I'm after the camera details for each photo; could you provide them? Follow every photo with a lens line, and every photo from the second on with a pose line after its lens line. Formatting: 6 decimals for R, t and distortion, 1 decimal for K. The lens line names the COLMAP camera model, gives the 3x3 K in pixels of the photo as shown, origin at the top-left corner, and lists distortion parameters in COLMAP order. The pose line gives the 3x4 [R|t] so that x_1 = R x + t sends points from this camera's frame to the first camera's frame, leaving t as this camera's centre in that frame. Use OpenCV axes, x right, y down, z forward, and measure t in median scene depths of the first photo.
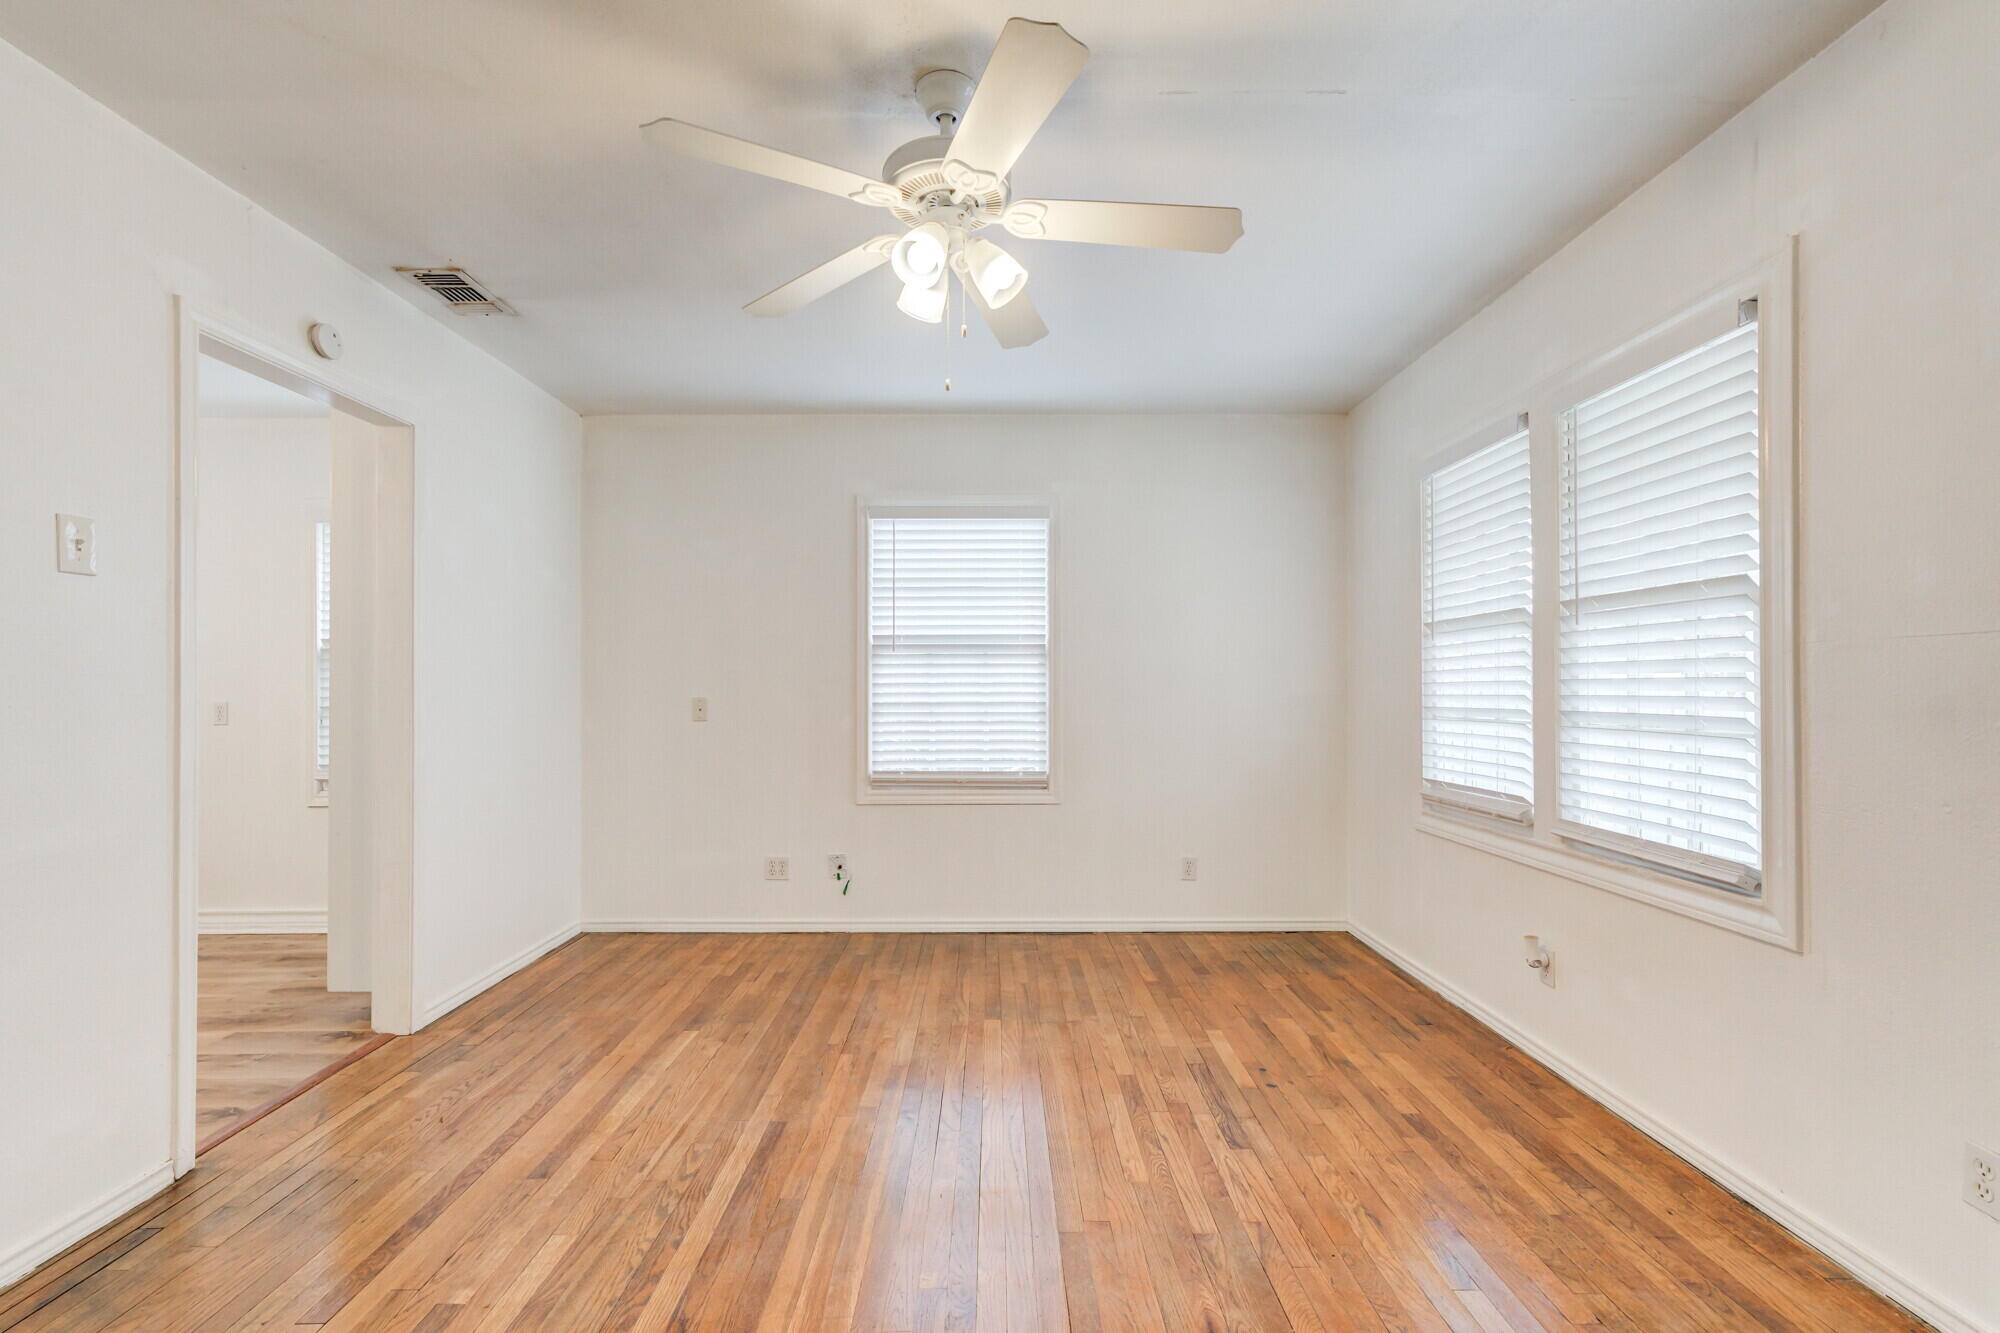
lens RADIAL K [[873.6, 0, 993.2], [0, 873.6, 687.6], [0, 0, 1]] dist [0.025804, 0.000218]
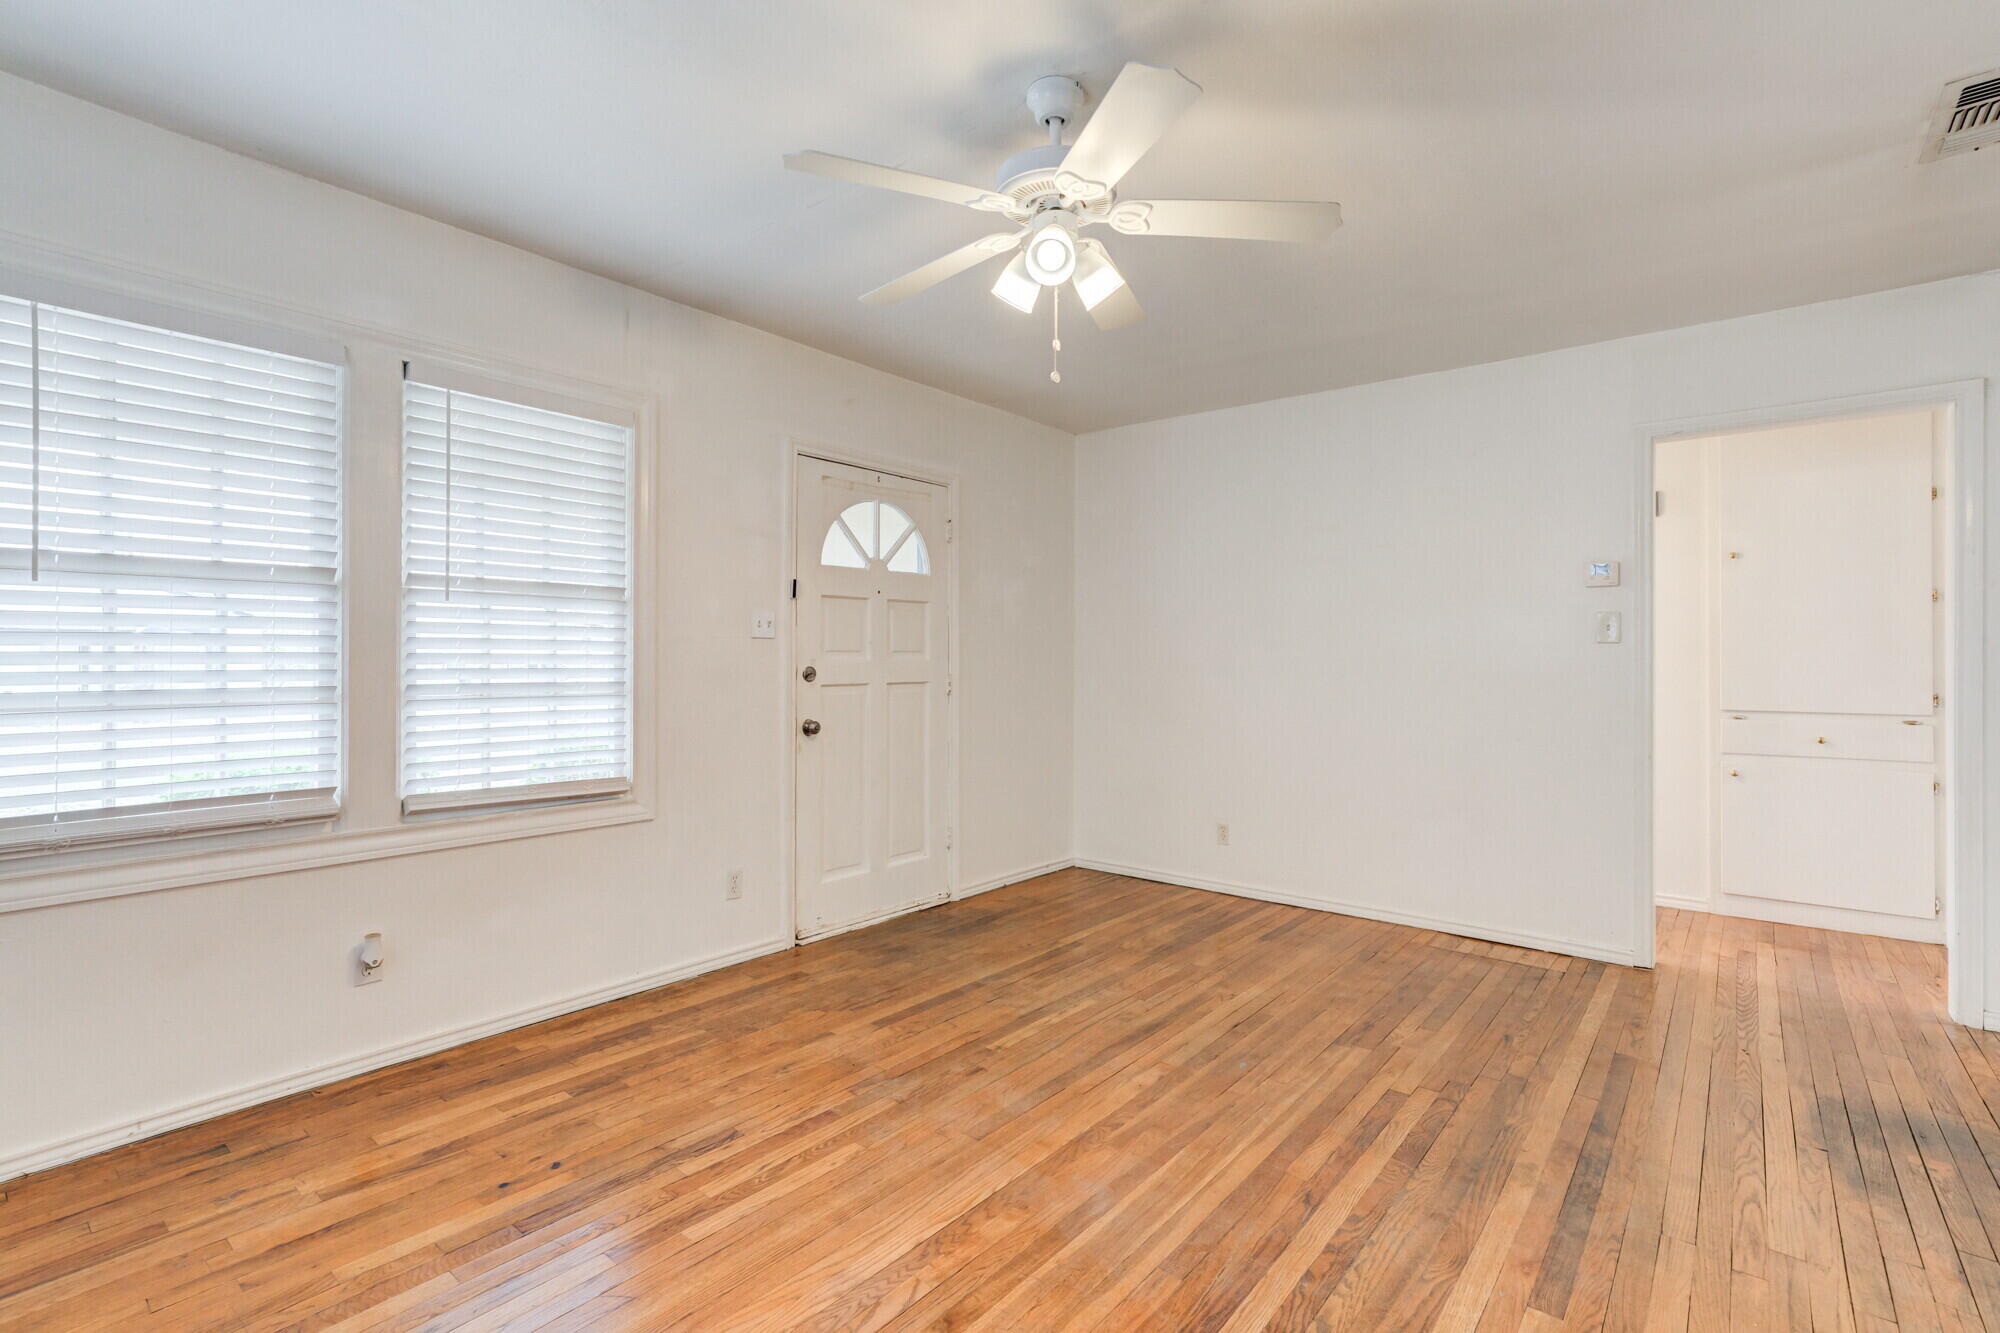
lens RADIAL K [[917.3, 0, 1000.0], [0, 917.3, 666.5], [0, 0, 1]] dist [-0.014066, 0.015385]
pose [[-0.756587, 0.000108, 0.653893, -0.608032], [-0.000728, 0.999999, -0.001007, 0.008042], [-0.653893, -0.001238, -0.756586, 1.593257]]
